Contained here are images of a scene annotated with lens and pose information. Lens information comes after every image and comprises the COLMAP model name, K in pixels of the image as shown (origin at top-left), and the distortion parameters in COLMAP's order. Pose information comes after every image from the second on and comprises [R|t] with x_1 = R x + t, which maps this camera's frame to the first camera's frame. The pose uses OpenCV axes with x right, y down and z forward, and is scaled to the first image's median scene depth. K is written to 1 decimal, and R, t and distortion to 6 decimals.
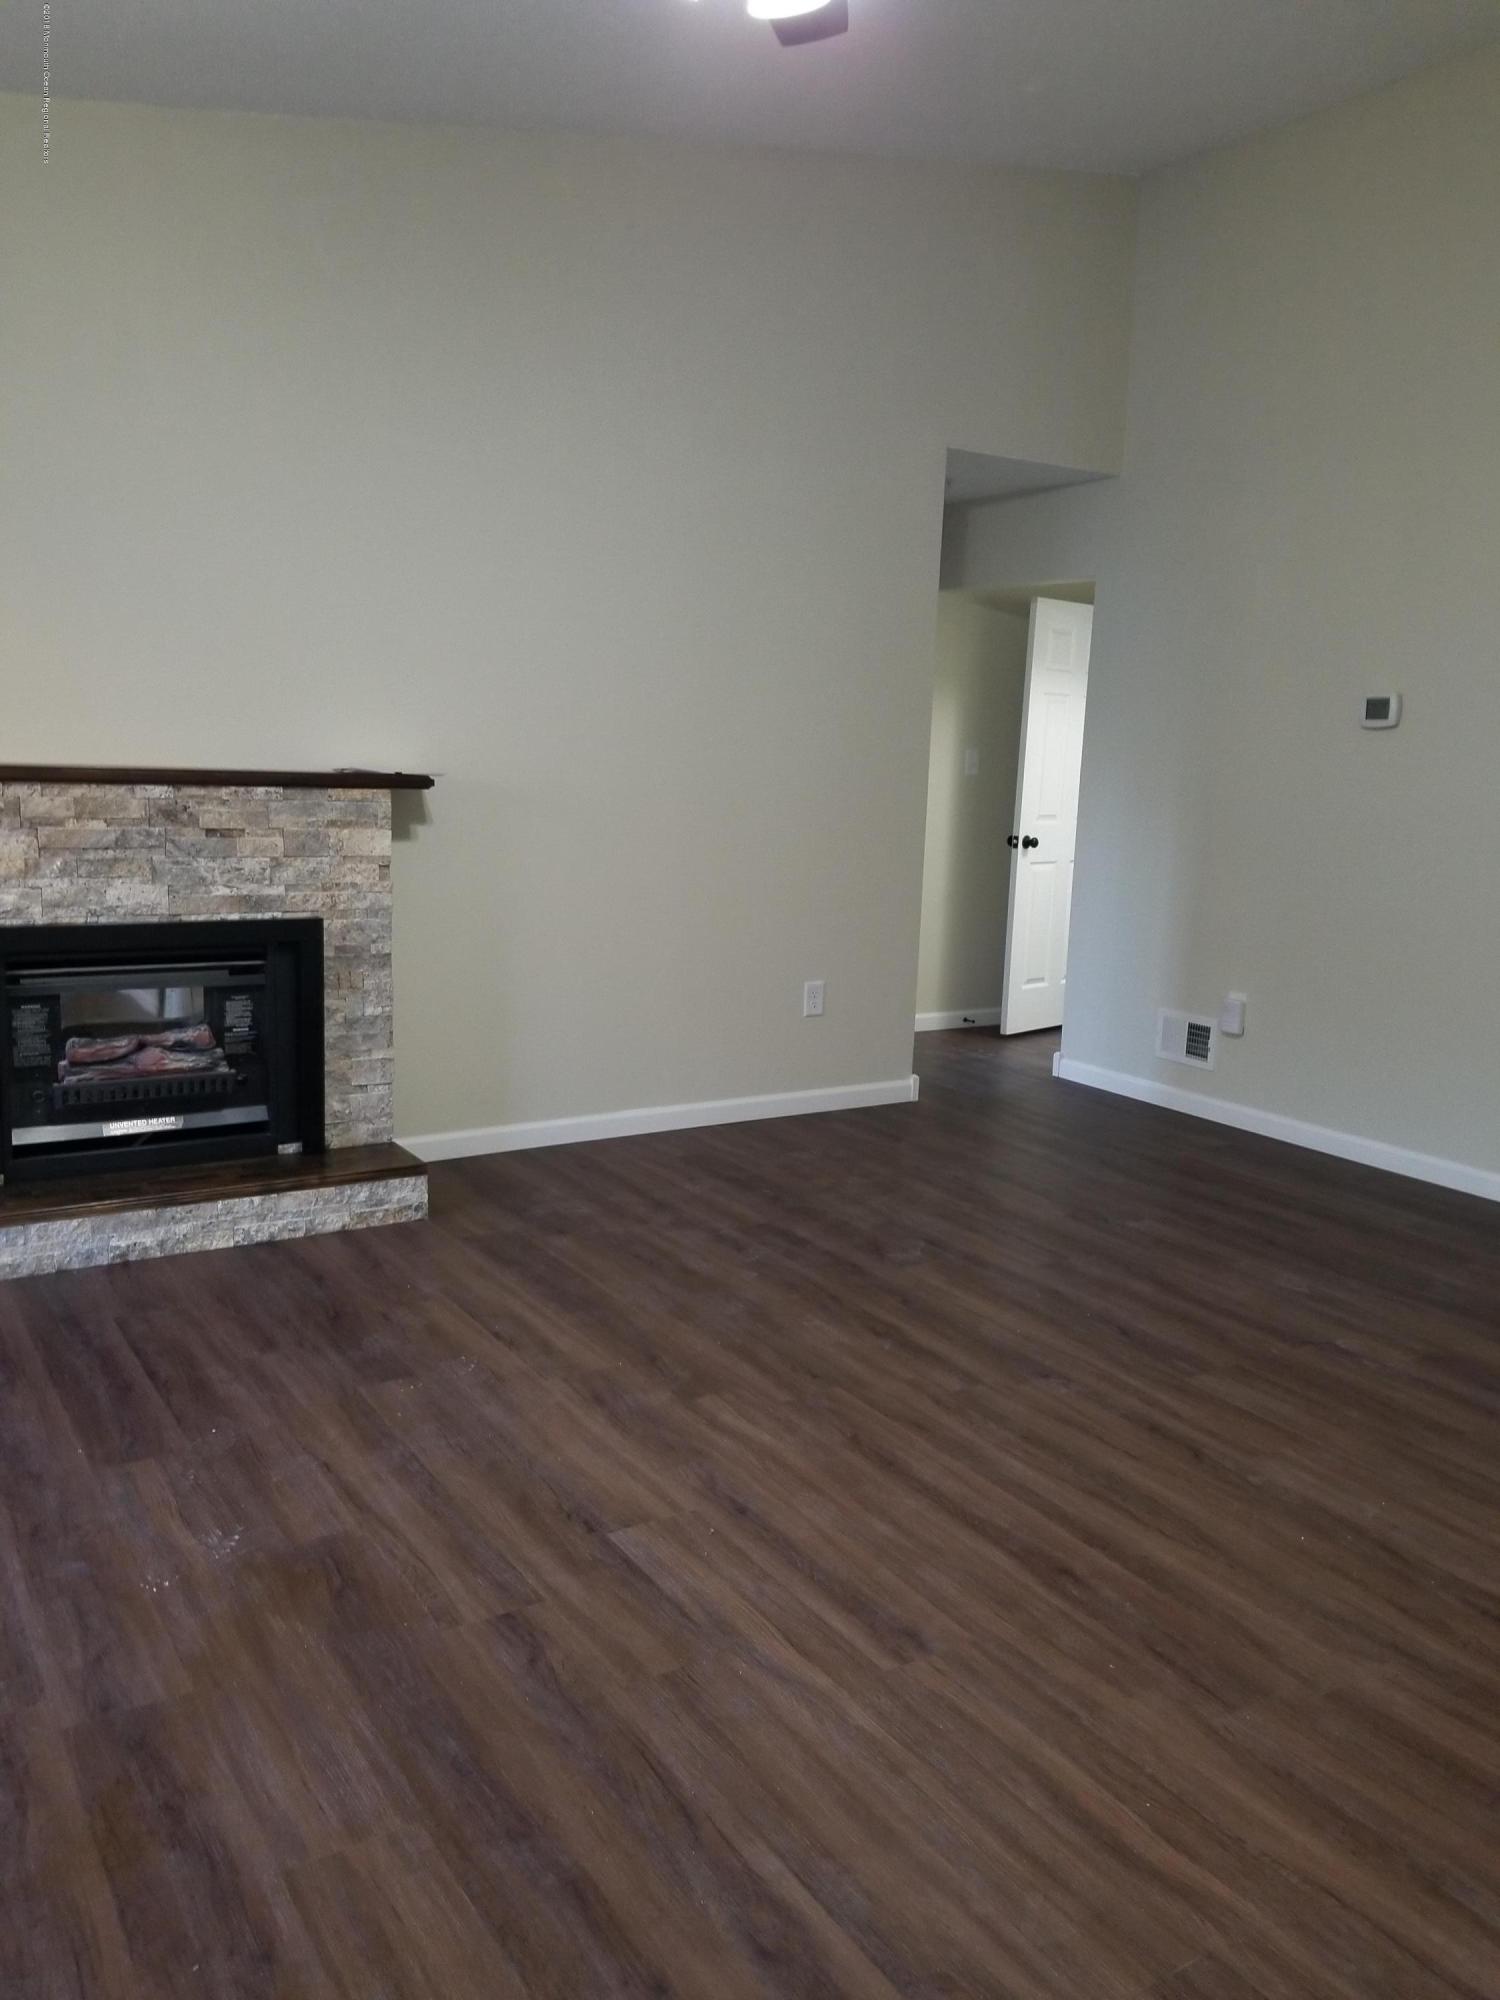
lens RADIAL K [[1536.5, 0, 778.2], [0, 1536.5, 991.5], [0, 0, 1]] dist [0.121331, -0.257650]
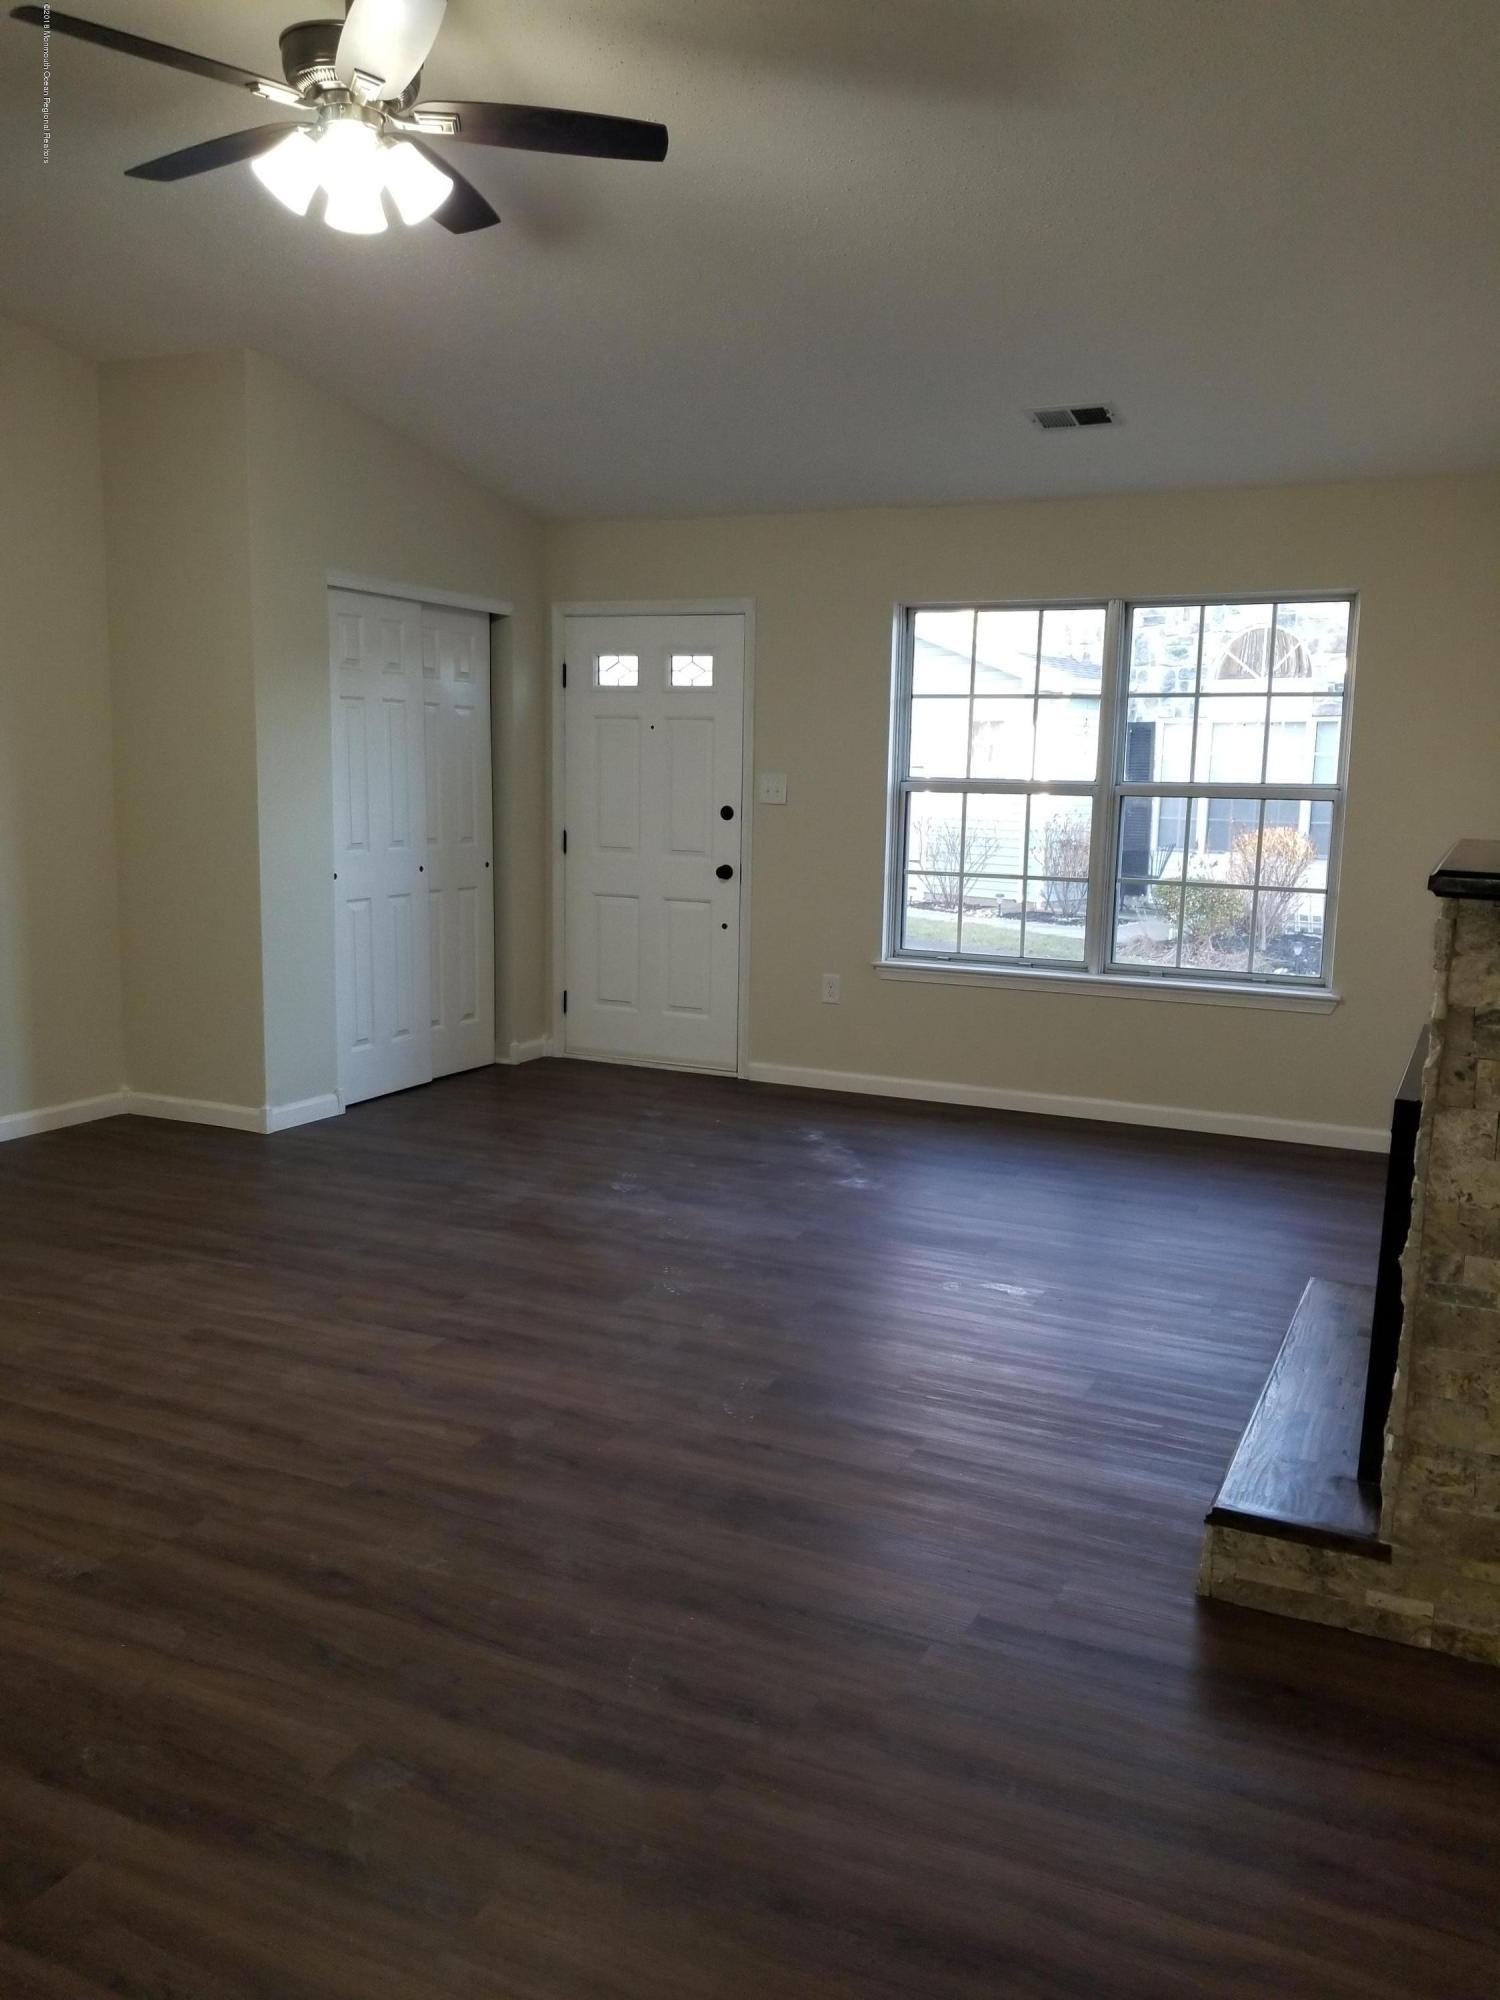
lens RADIAL K [[1551.1, 0, 805.6], [0, 1551.1, 1005.3], [0, 0, 1]] dist [0.086999, -0.157841]
pose [[-0.841453, 0.018848, -0.540001, 0.238900], [-0.144899, 0.954915, 0.259118, -0.220018], [0.520538, 0.296281, -0.800785, 1.447137]]
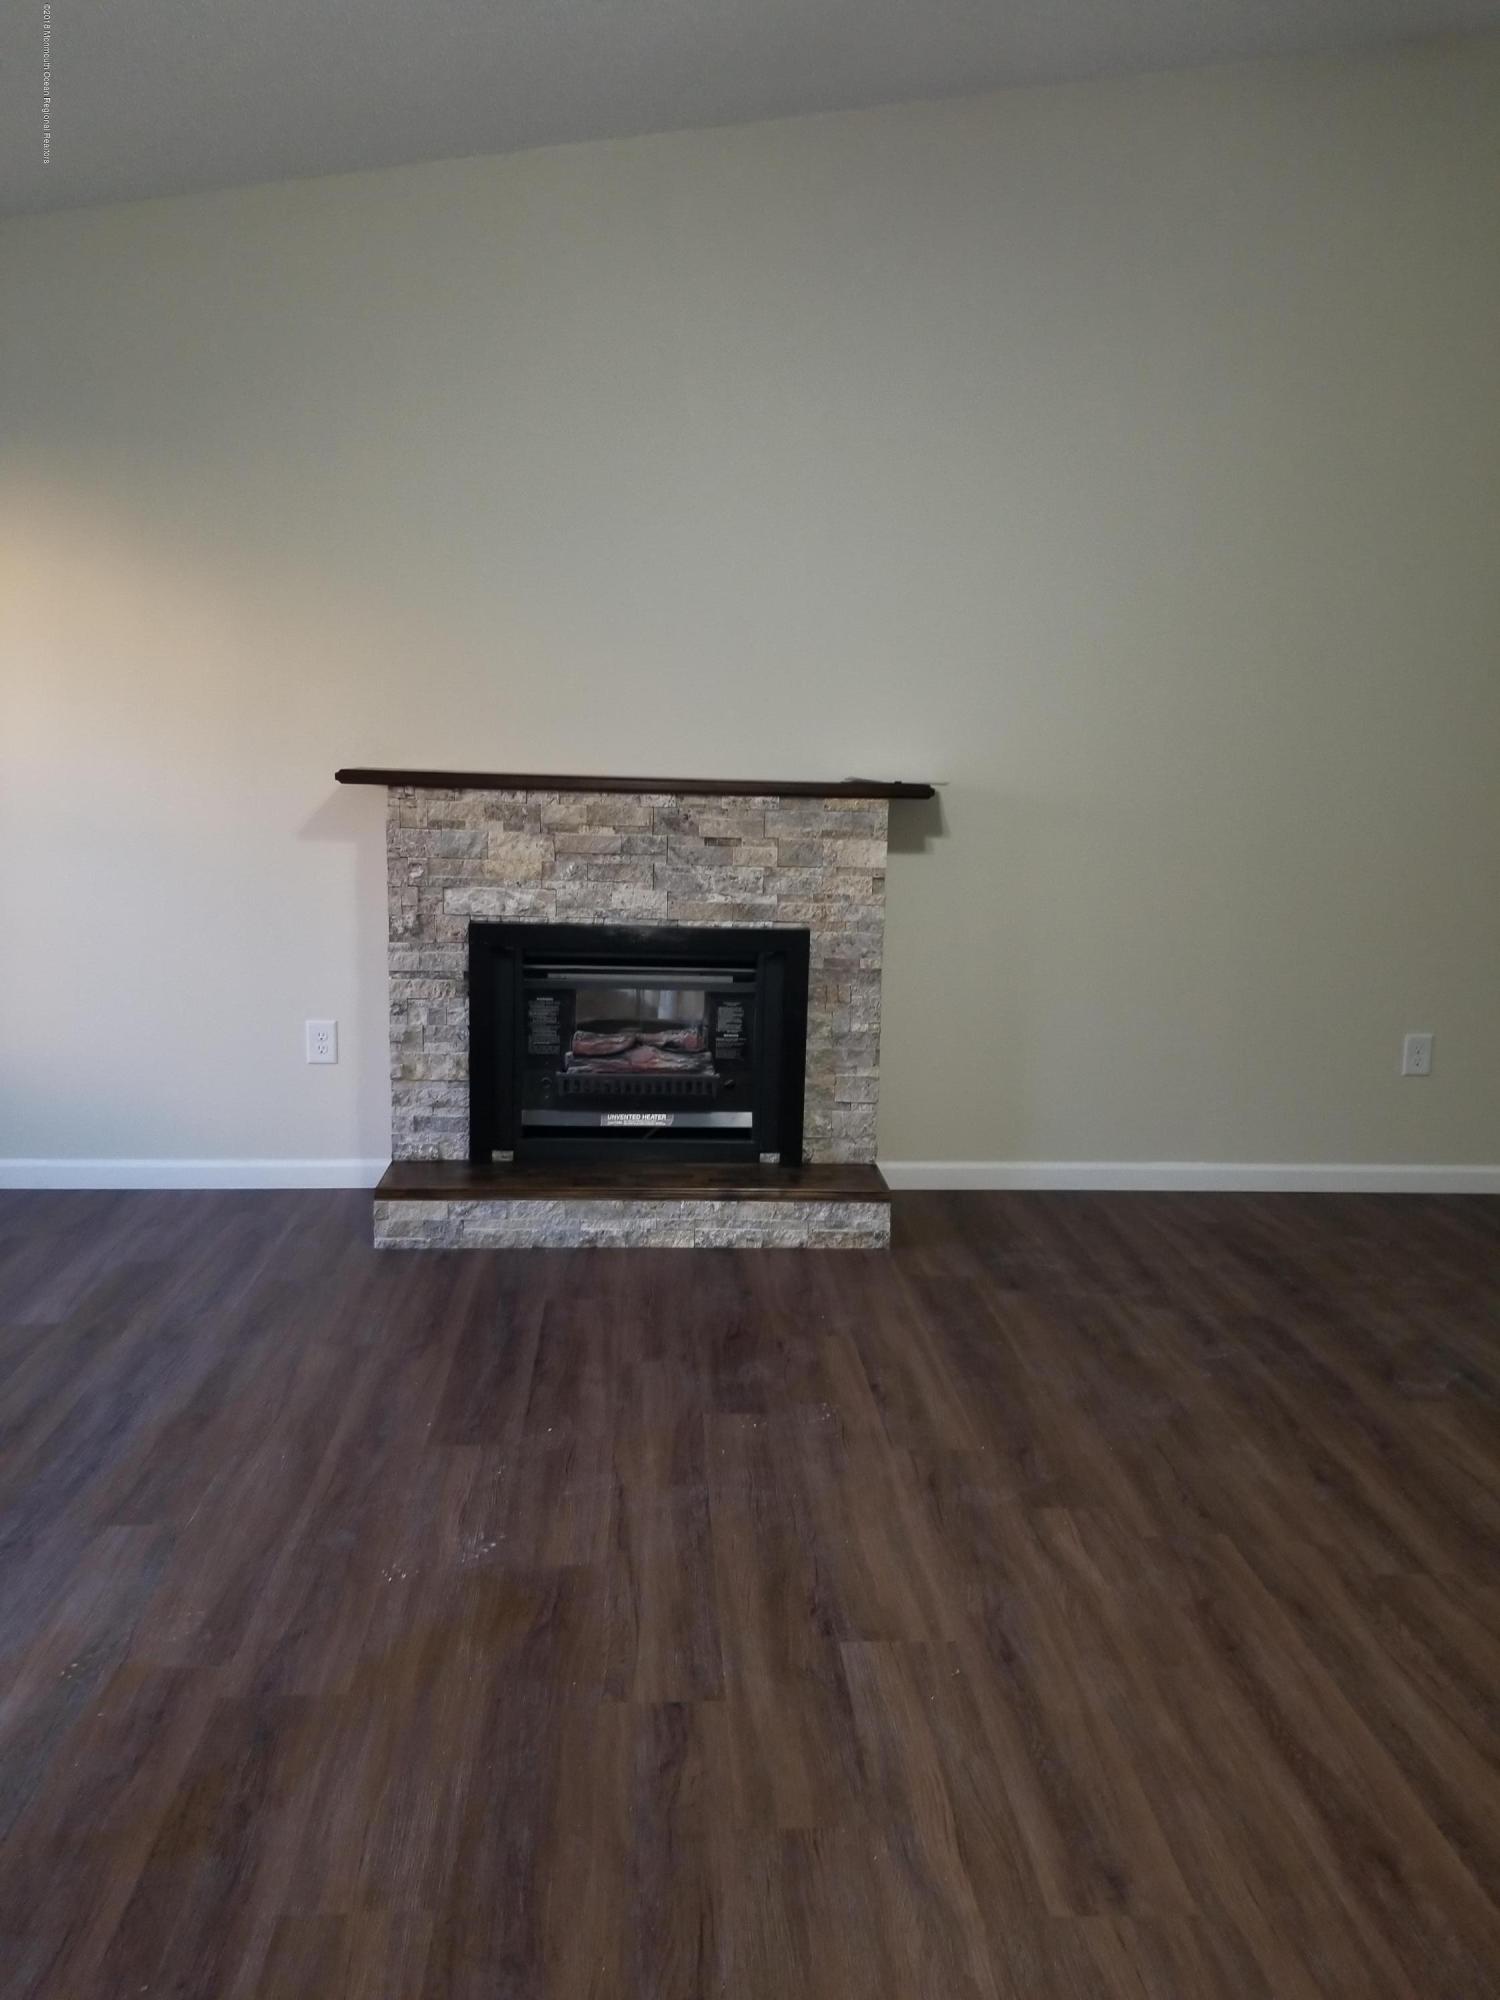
lens RADIAL K [[1542.2, 0, 761.1], [0, 1542.2, 995.8], [0, 0, 1]] dist [0.136903, -0.255723]
pose [[0.873411, 0.064824, -0.482649, 0.167254], [-0.070835, 0.997471, 0.005785, -0.009207], [0.481804, 0.029136, 0.875795, 0.133259]]
